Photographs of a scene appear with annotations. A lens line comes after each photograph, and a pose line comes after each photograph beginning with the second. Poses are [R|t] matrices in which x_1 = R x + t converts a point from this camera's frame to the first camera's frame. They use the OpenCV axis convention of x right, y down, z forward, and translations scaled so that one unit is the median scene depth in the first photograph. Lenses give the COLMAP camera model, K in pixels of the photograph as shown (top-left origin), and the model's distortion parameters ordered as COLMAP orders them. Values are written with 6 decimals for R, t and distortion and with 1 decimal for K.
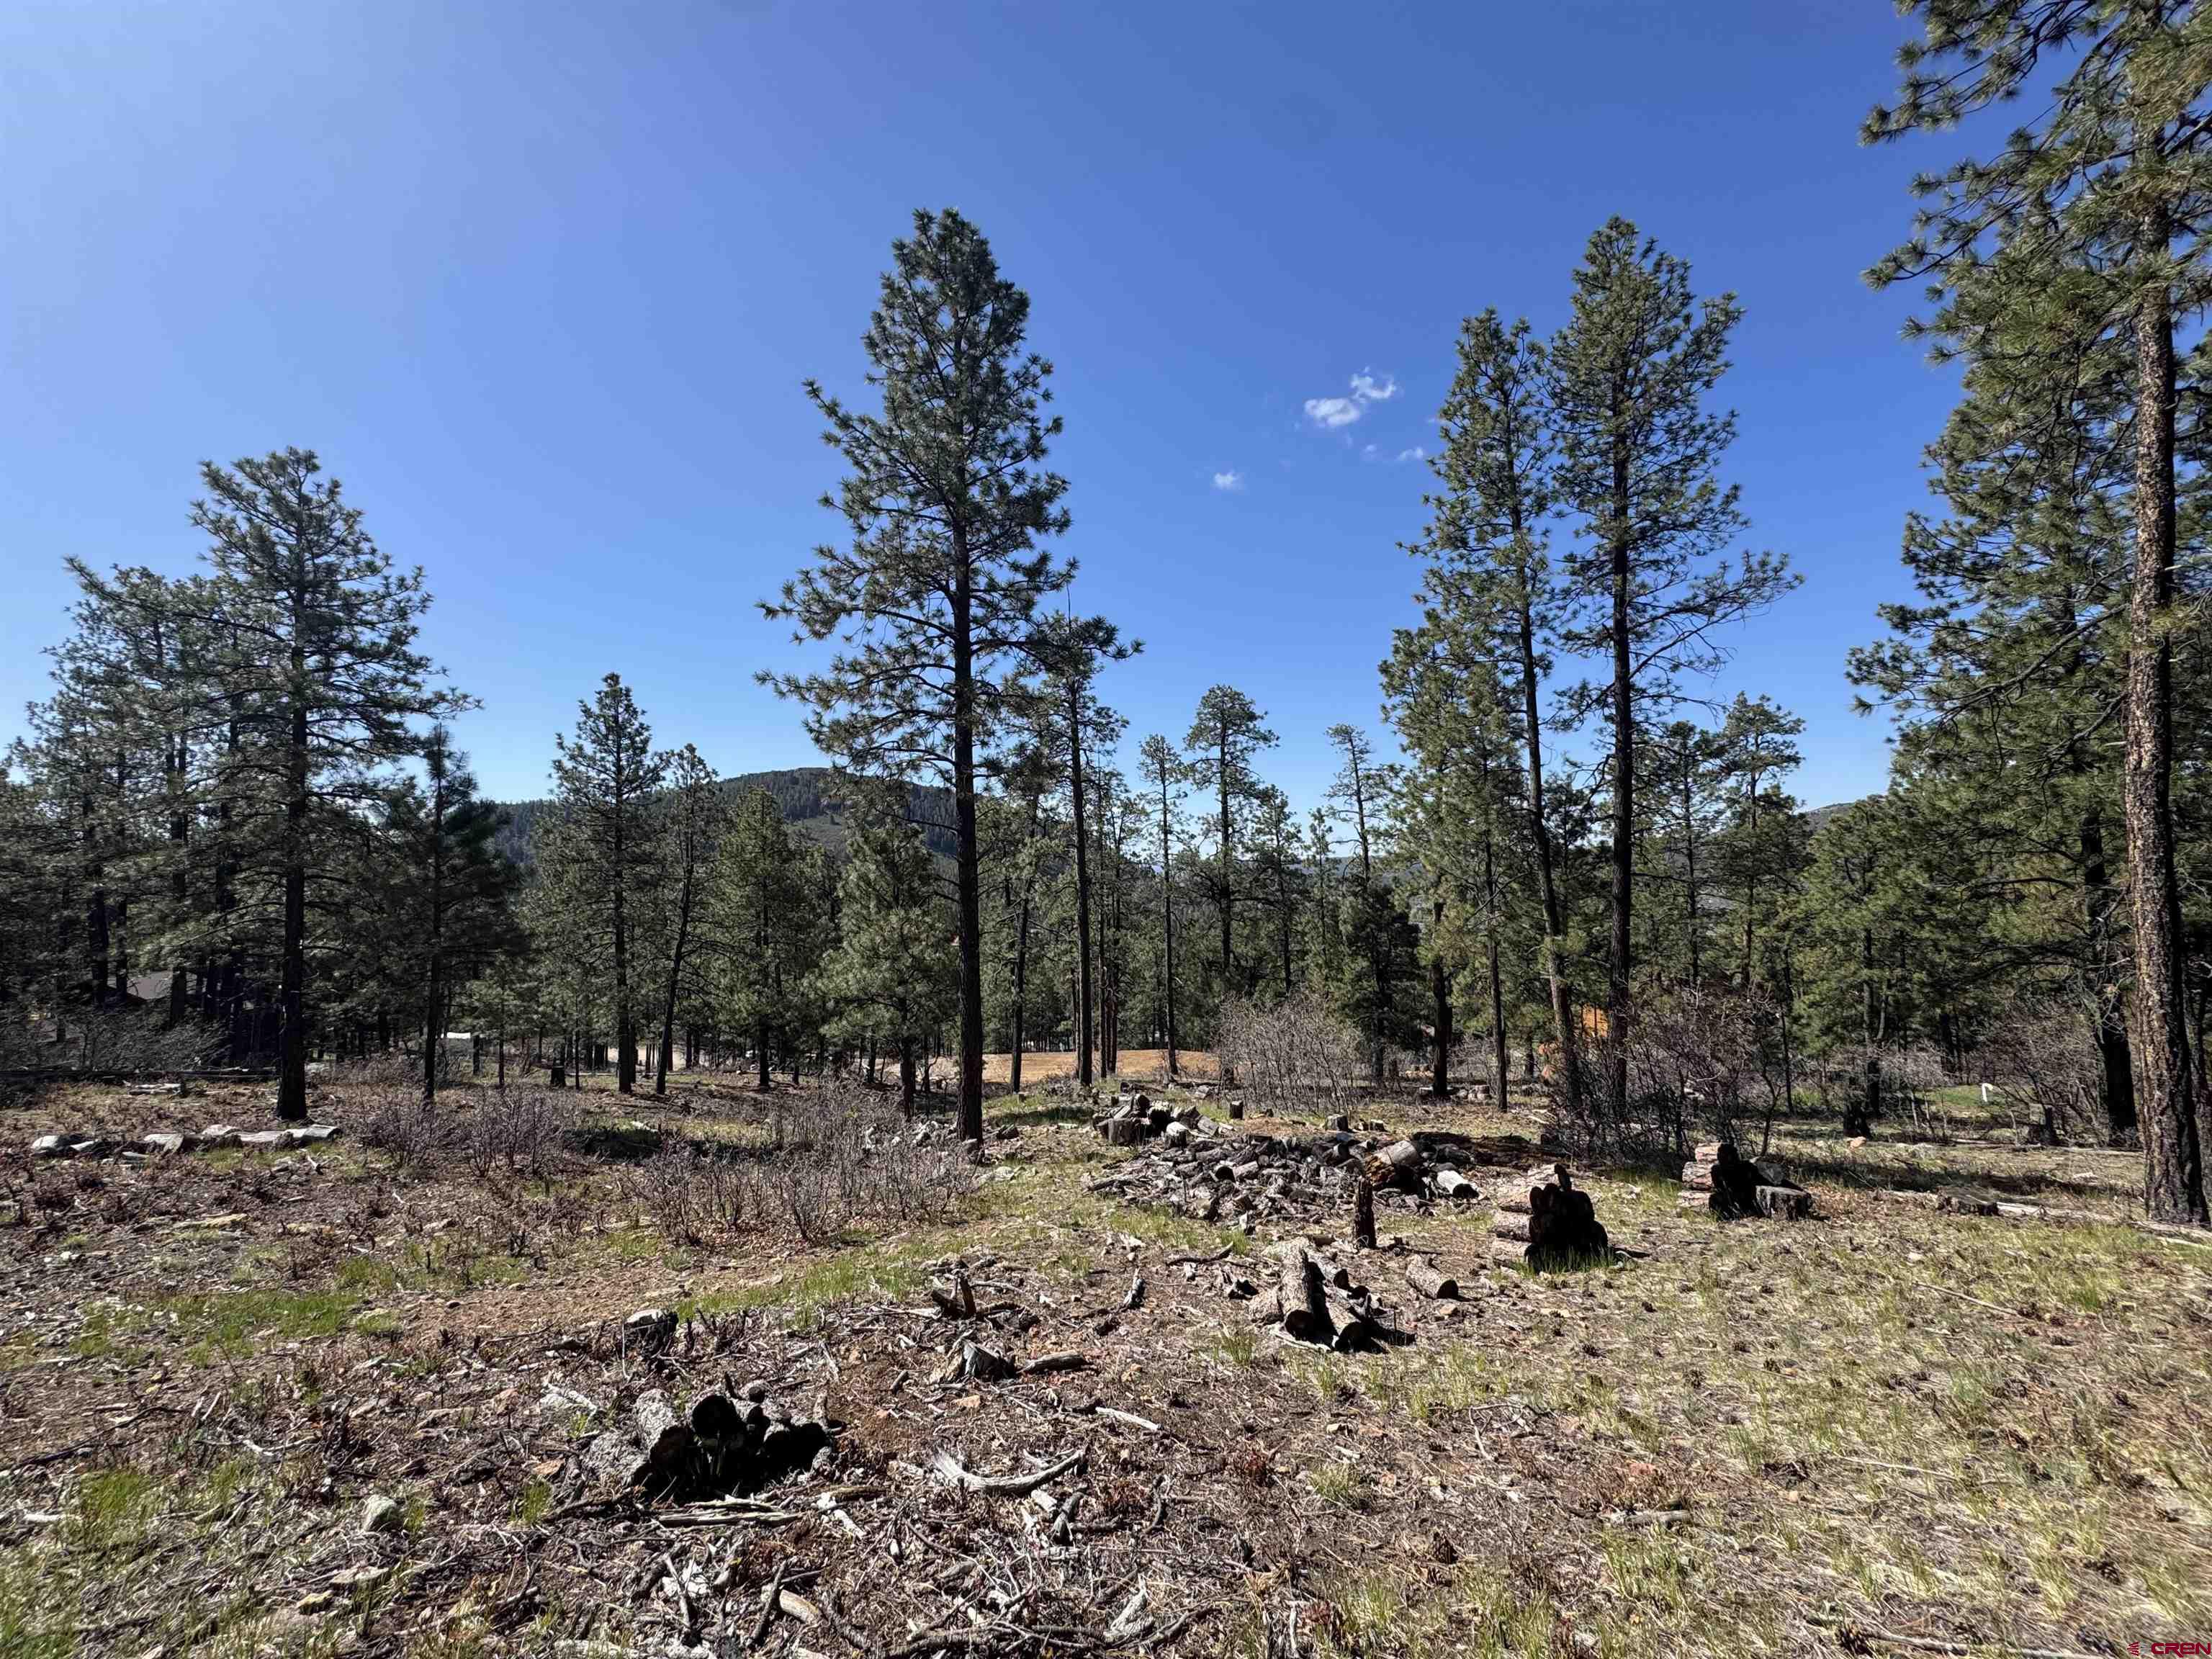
lens RADIAL K [[879.9, 0, 1106.0], [0, 879.9, 829.5], [0, 0, 1]] dist [0.000850, 0.000156]
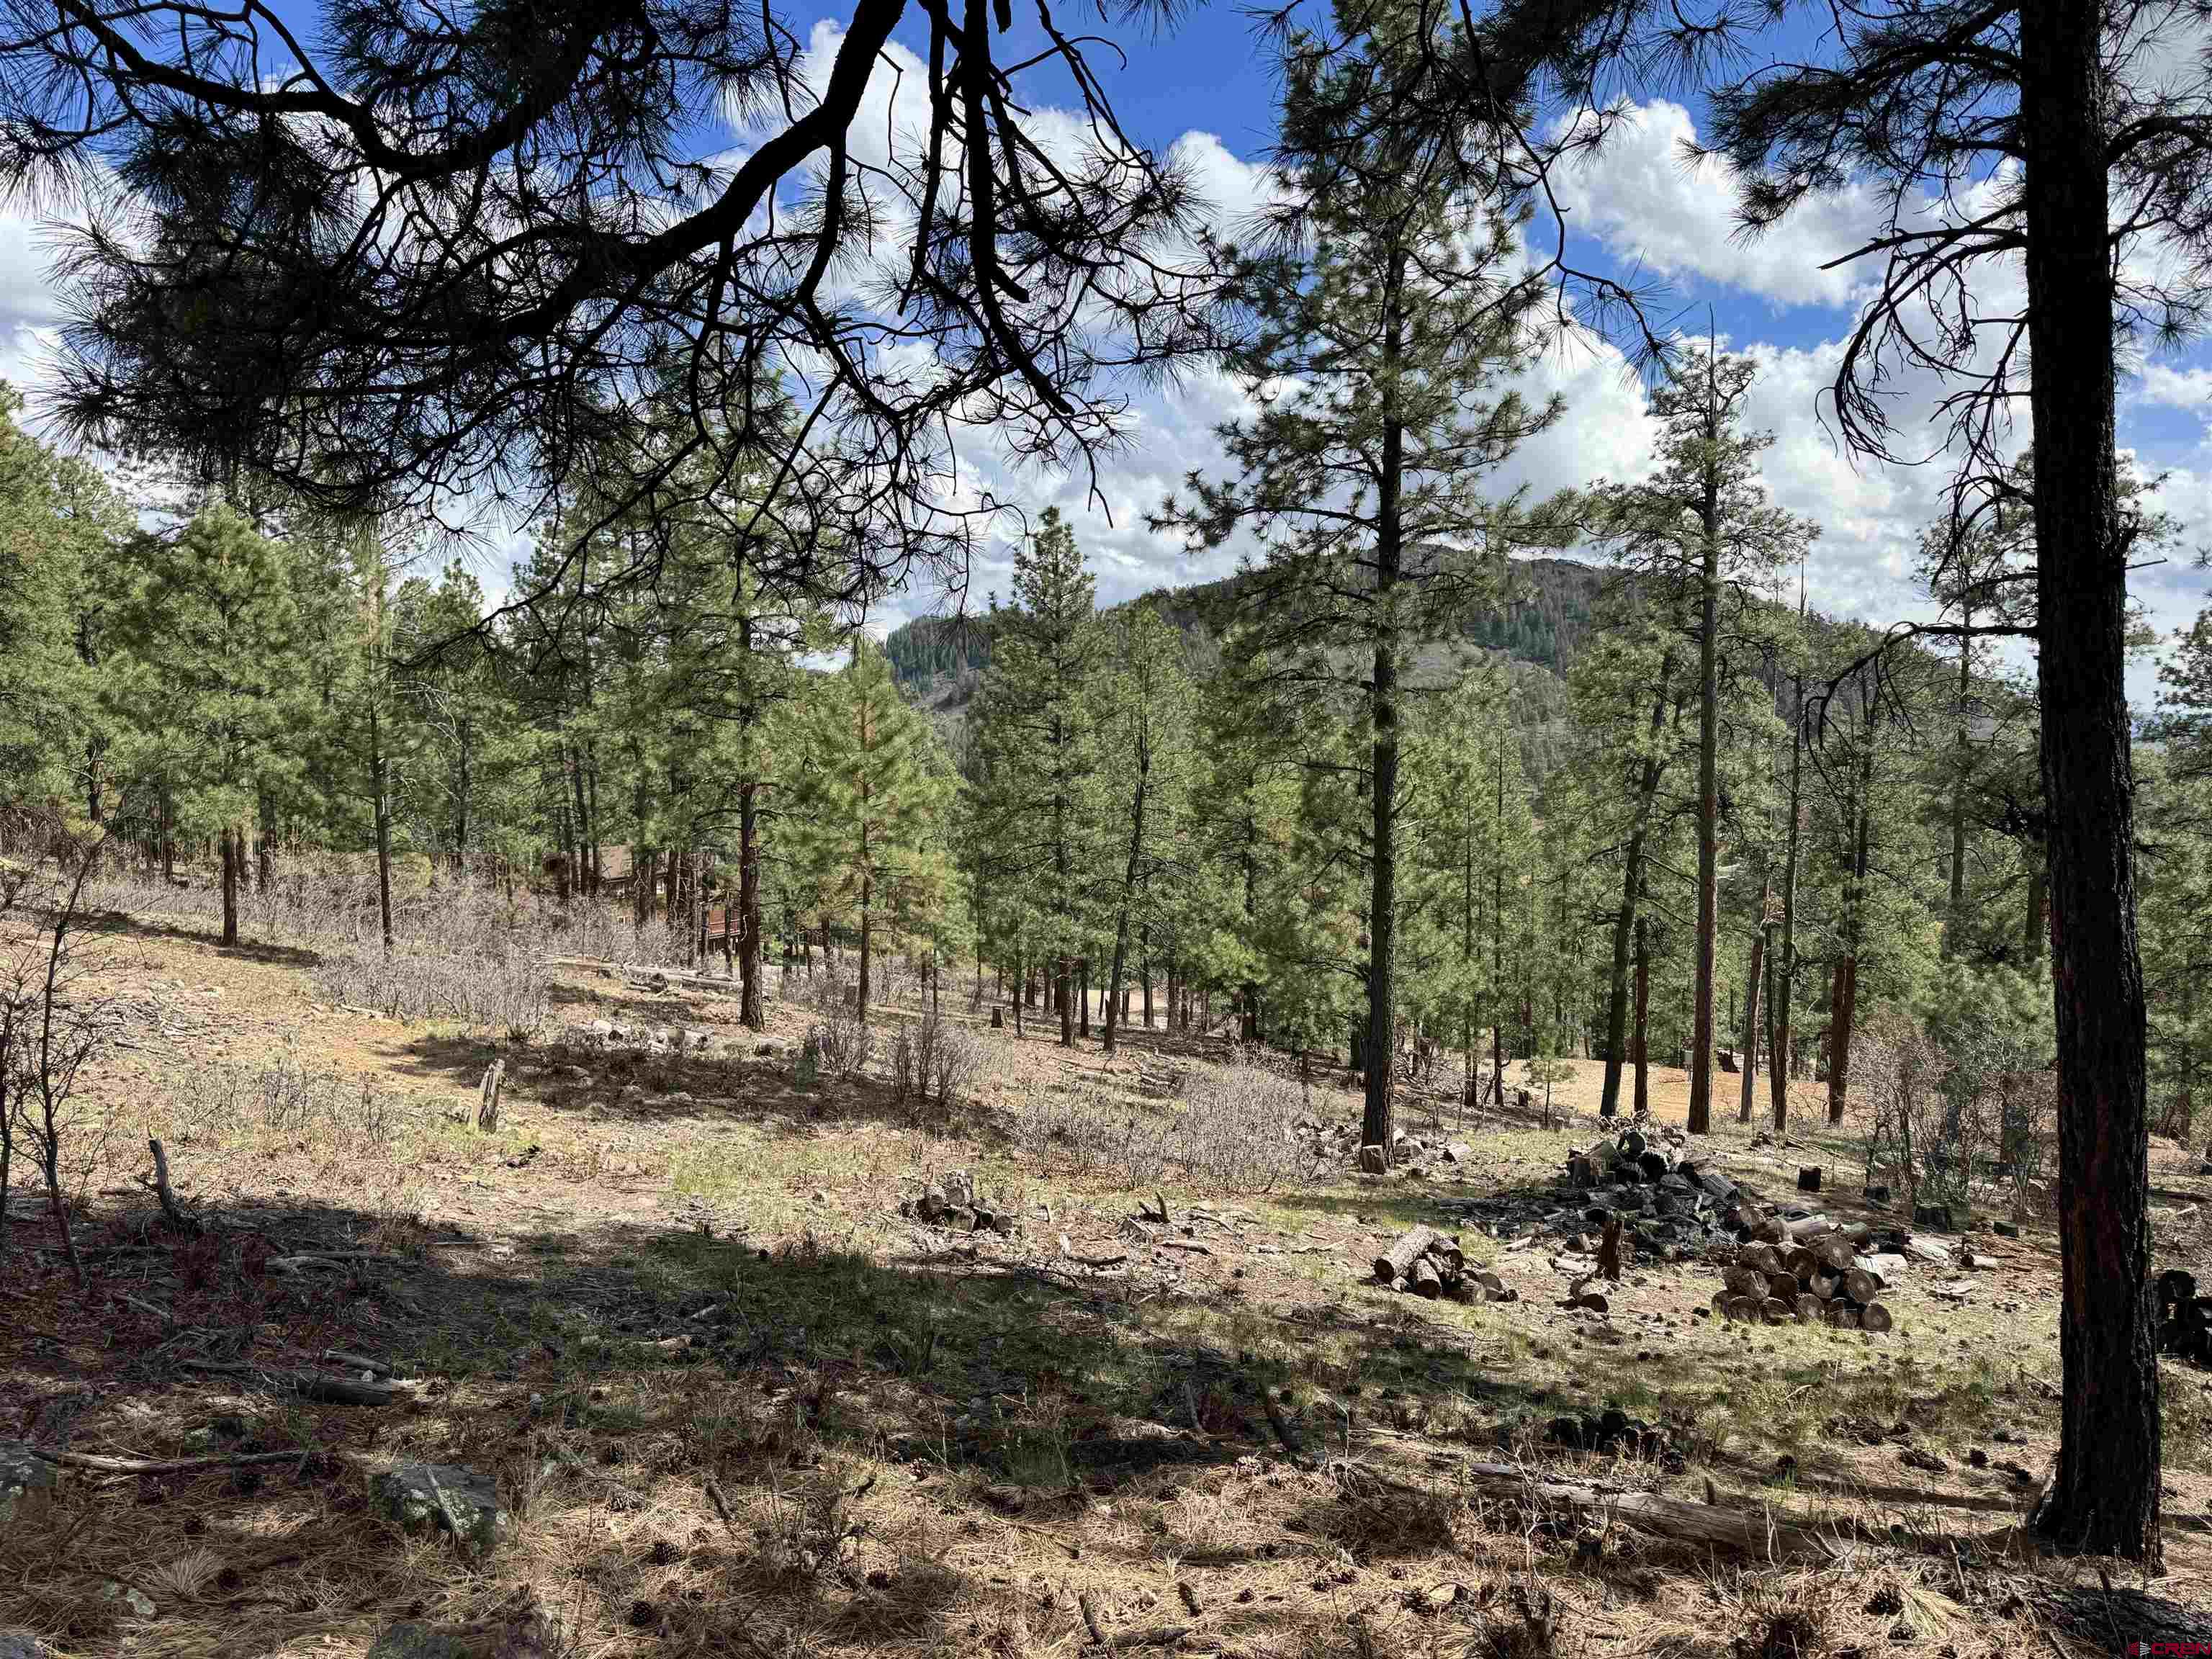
lens RADIAL K [[1531.3, 0, 1097.3], [0, 1531.3, 796.0], [0, 0, 1]] dist [0.052714, -0.108380]
pose [[0.873198, 0.036641, -0.485987, 0.172203], [0.005727, 0.996330, 0.085409, -0.058041], [0.487333, -0.077362, 0.869783, -0.203944]]
